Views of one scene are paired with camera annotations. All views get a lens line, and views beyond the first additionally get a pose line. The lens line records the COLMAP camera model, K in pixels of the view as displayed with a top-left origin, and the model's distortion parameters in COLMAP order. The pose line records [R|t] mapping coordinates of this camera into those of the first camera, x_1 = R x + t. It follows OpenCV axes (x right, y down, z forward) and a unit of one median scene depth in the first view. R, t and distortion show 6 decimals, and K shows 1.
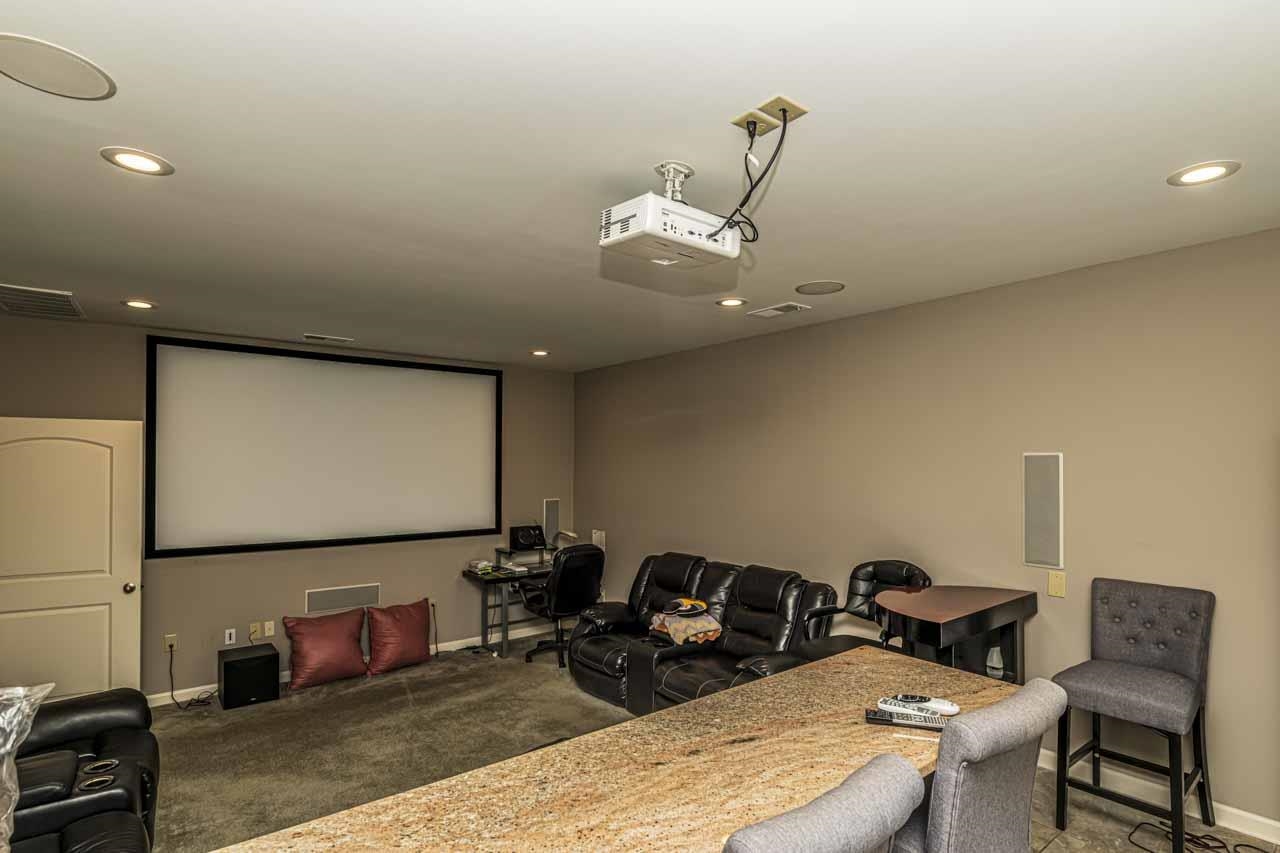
lens RADIAL K [[642.5, 0, 638.9], [0, 642.5, 449.9], [0, 0, 1]] dist [-0.024849, -0.000187]
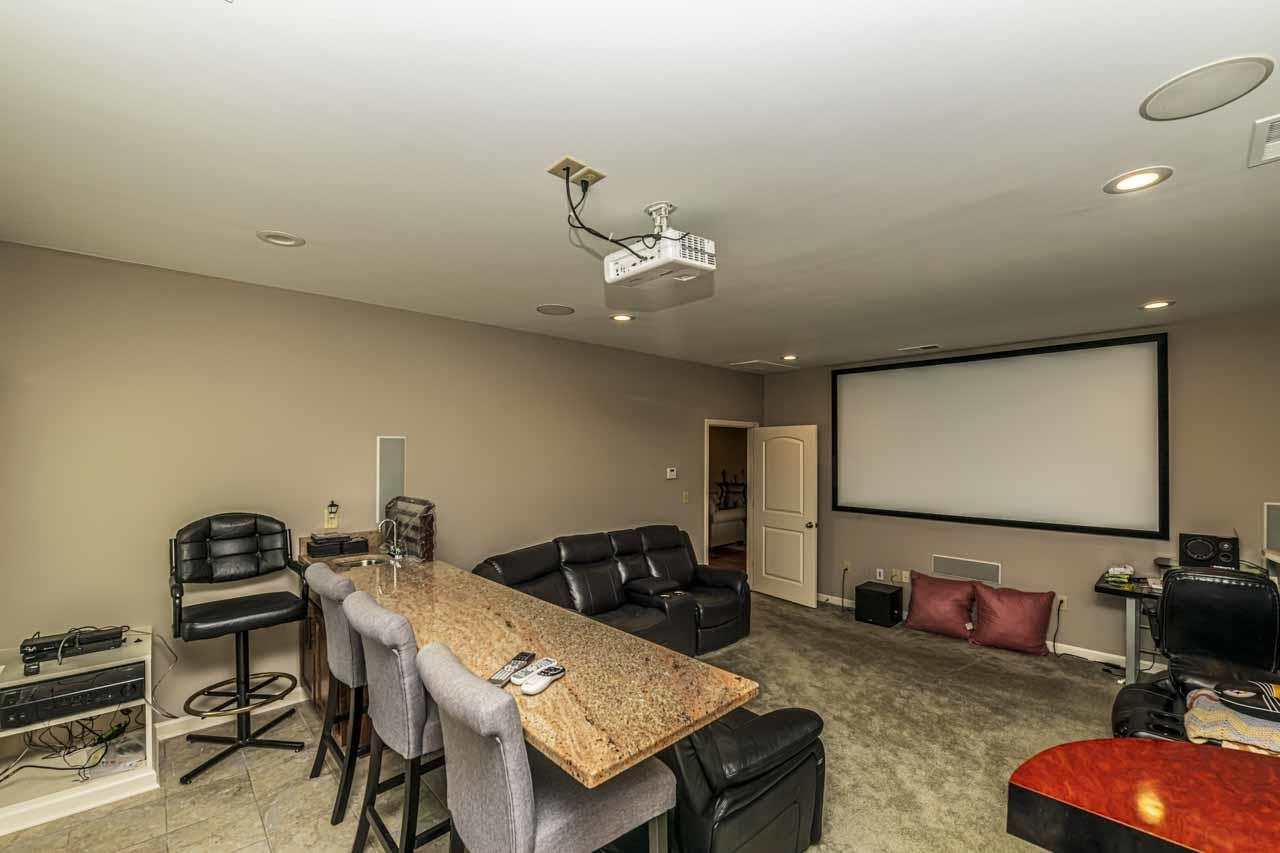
lens RADIAL K [[528.5, 0, 637.1], [0, 528.5, 445.3], [0, 0, 1]] dist [-0.018550, -0.000151]
pose [[0.074465, -0.006877, -0.997200, 0.458008], [0.016849, 0.999842, -0.005637, 0.009069], [0.997081, -0.016382, 0.074570, 0.379826]]
